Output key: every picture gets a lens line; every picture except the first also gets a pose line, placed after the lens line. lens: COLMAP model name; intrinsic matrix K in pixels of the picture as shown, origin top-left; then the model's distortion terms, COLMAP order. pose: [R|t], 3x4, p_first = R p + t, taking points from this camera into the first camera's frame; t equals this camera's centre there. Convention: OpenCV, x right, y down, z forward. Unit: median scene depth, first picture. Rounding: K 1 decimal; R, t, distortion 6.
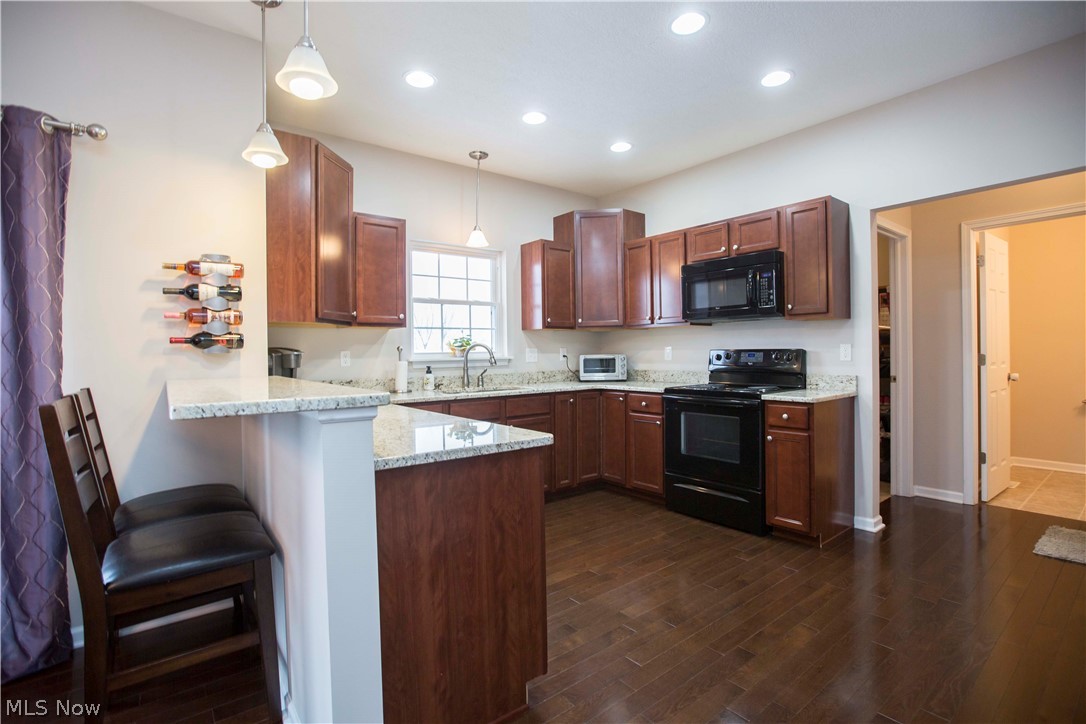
lens RADIAL K [[507.8, 0, 549.4], [0, 507.8, 354.6], [0, 0, 1]] dist [-0.052587, 0.017456]
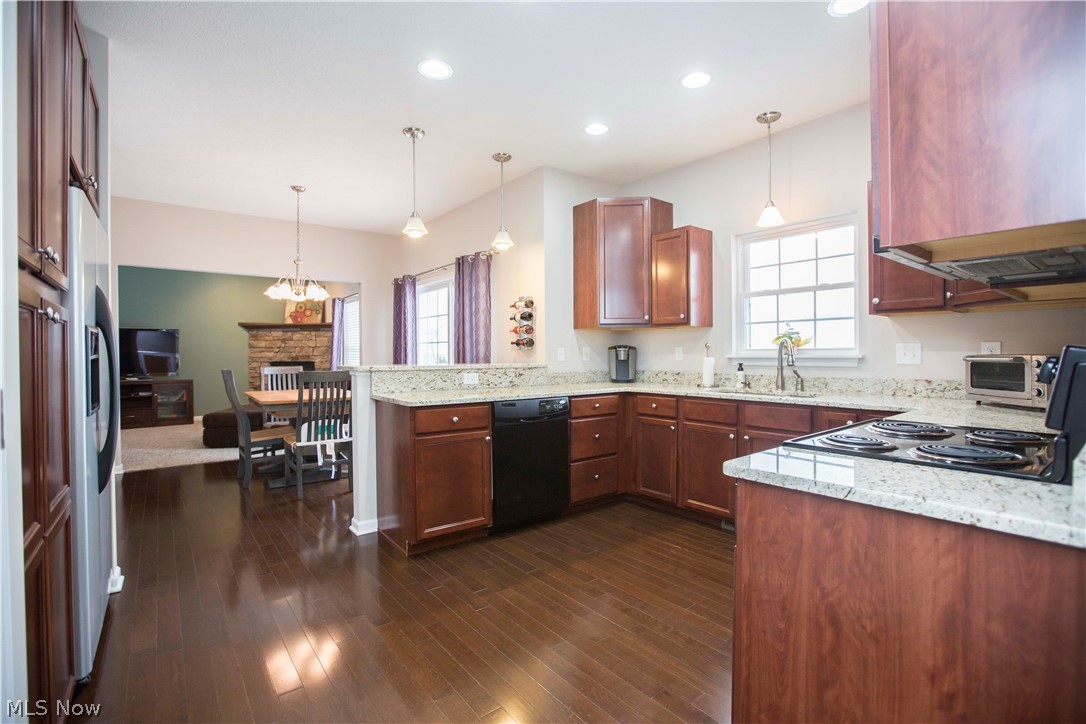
lens RADIAL K [[497.9, 0, 543.6], [0, 497.9, 357.6], [0, 0, 1]] dist [-0.058473, 0.024783]
pose [[-0.005140, 0.023434, -0.999712, 0.840501], [-0.001377, 0.999724, 0.023441, -0.010834], [0.999986, 0.001497, -0.005106, 0.752719]]
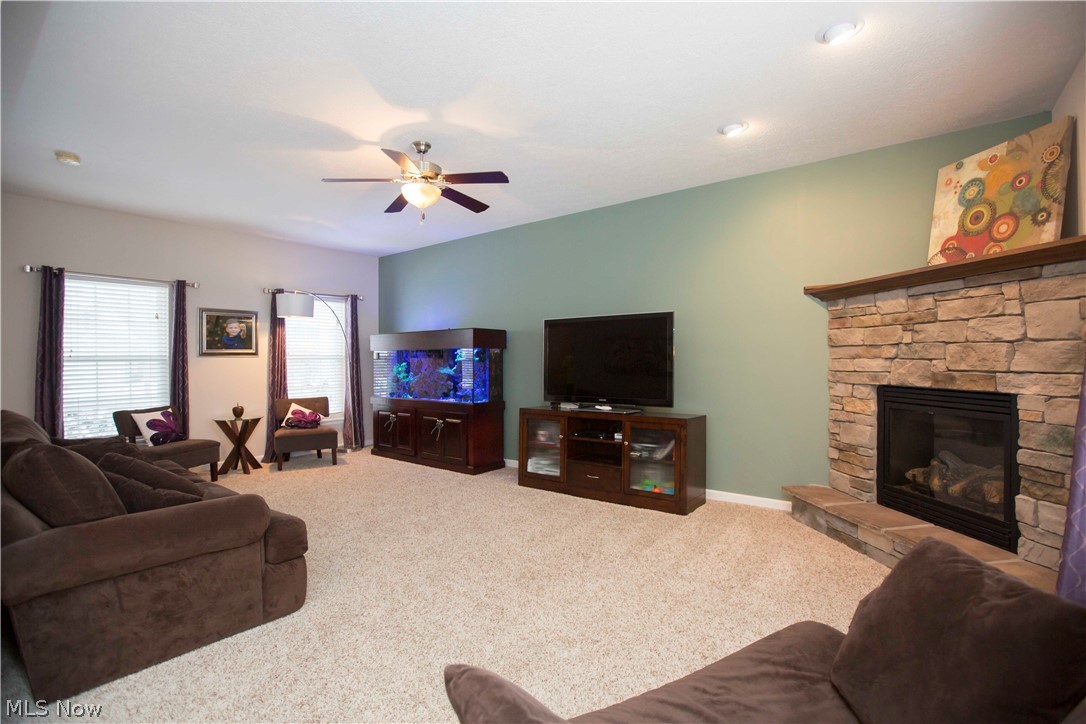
lens RADIAL K [[497.9, 0, 543.6], [0, 497.9, 357.6], [0, 0, 1]] dist [-0.058473, 0.024783]
pose [[-0.969481, 0.024092, -0.243982, -1.028304], [0.021858, 0.999691, 0.011860, -0.002322], [0.244192, 0.006166, -0.969707, -0.009625]]
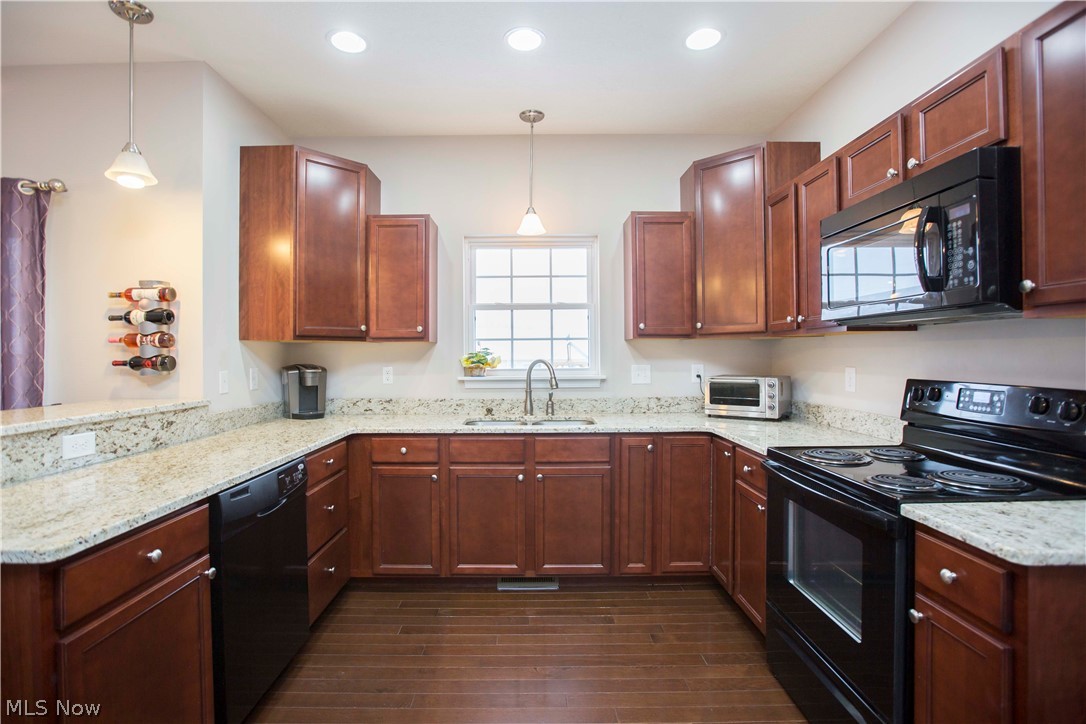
lens RADIAL K [[517.6, 0, 529.4], [0, 517.6, 354.7], [0, 0, 1]] dist [-0.061362, 0.025999]
pose [[0.780379, 0.010453, -0.625220, 0.423710], [-0.009336, 0.999944, 0.005065, -0.040431], [0.625237, 0.001885, 0.780432, 0.465648]]
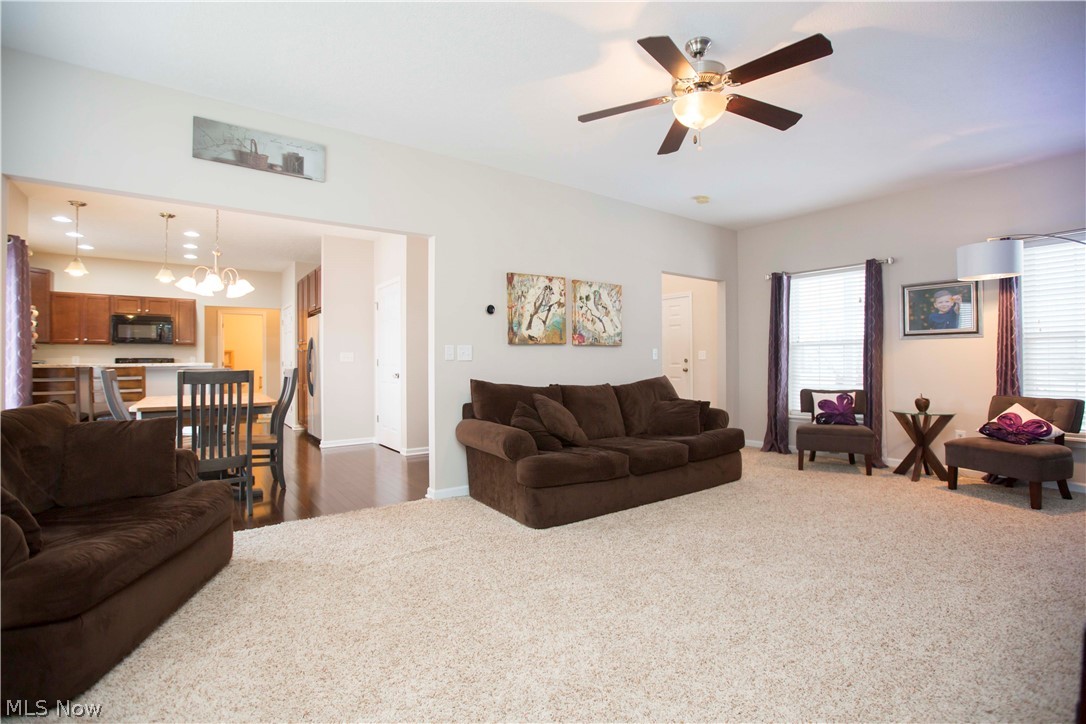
lens RADIAL K [[501.0, 0, 543.0], [0, 501.0, 362.0], [0, 0, 1]] dist [-0.057013, 0.018053]
pose [[0.038081, 0.016848, 0.999133, -1.812267], [0.012187, 0.999776, -0.017324, 0.069917], [-0.999200, 0.012836, 0.037867, -0.855383]]
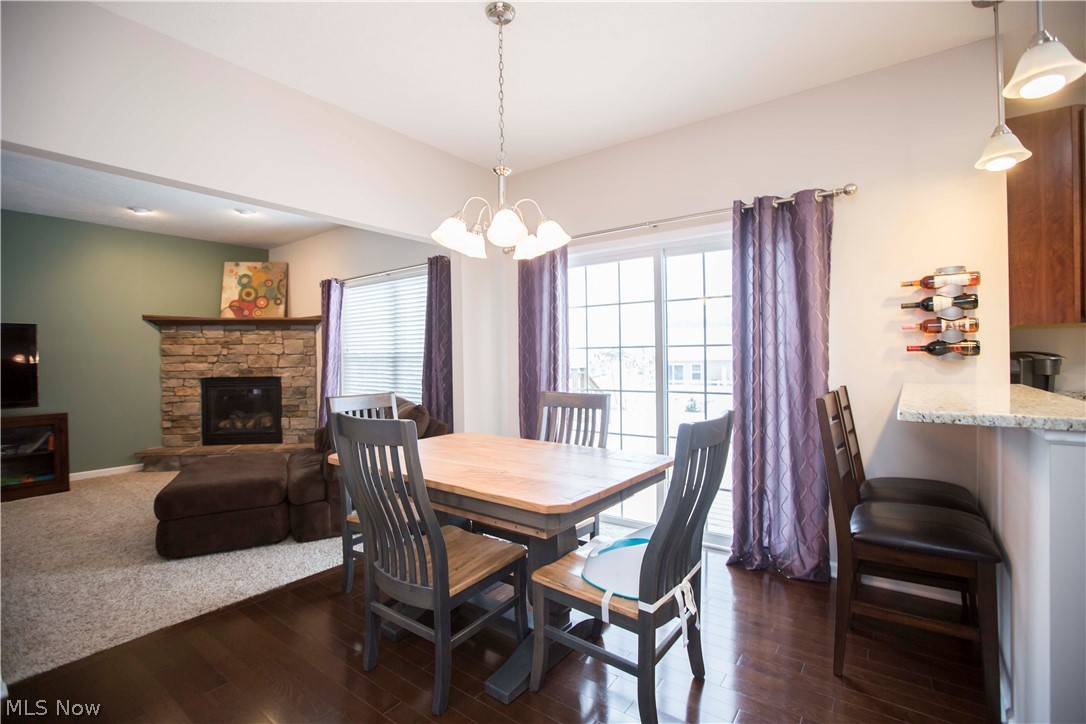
lens RADIAL K [[493.0, 0, 544.3], [0, 493.0, 357.4], [0, 0, 1]] dist [-0.042082, 0.011831]
pose [[0.258378, 0.012699, -0.965960, 0.067626], [0.001127, 0.999909, 0.013446, -0.015835], [0.966043, -0.004563, 0.258340, -0.070796]]
